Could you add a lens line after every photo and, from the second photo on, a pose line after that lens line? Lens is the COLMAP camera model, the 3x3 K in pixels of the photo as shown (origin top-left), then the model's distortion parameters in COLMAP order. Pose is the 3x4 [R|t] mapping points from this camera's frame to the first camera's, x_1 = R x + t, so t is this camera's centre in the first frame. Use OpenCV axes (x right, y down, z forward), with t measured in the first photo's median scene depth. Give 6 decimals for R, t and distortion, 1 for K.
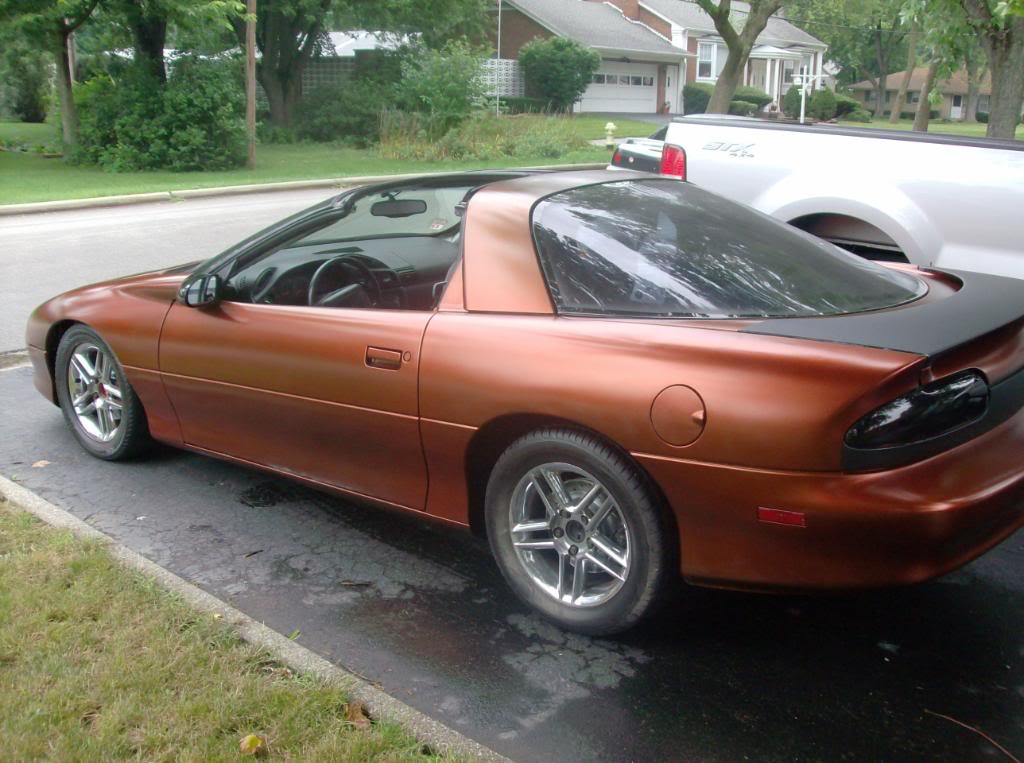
lens RADIAL K [[1210.6, 0, 512.0], [0, 1210.6, 381.5], [0, 0, 1]] dist [-0.150209, 0.034149]
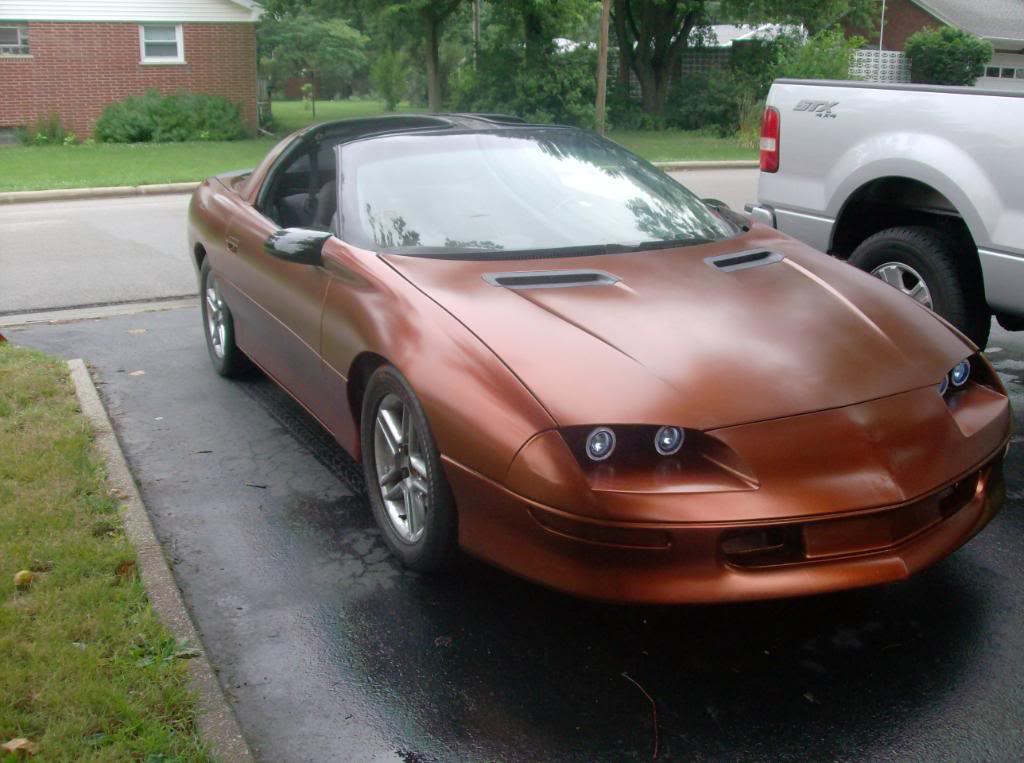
lens RADIAL K [[1210.6, 0, 512.0], [0, 1210.6, 381.5], [0, 0, 1]] dist [-0.150209, 0.034149]
pose [[0.911134, 0.090022, -0.402158, 0.133757], [-0.090719, 0.995725, 0.017356, 0.007446], [0.402002, 0.020669, 0.915406, 0.017936]]
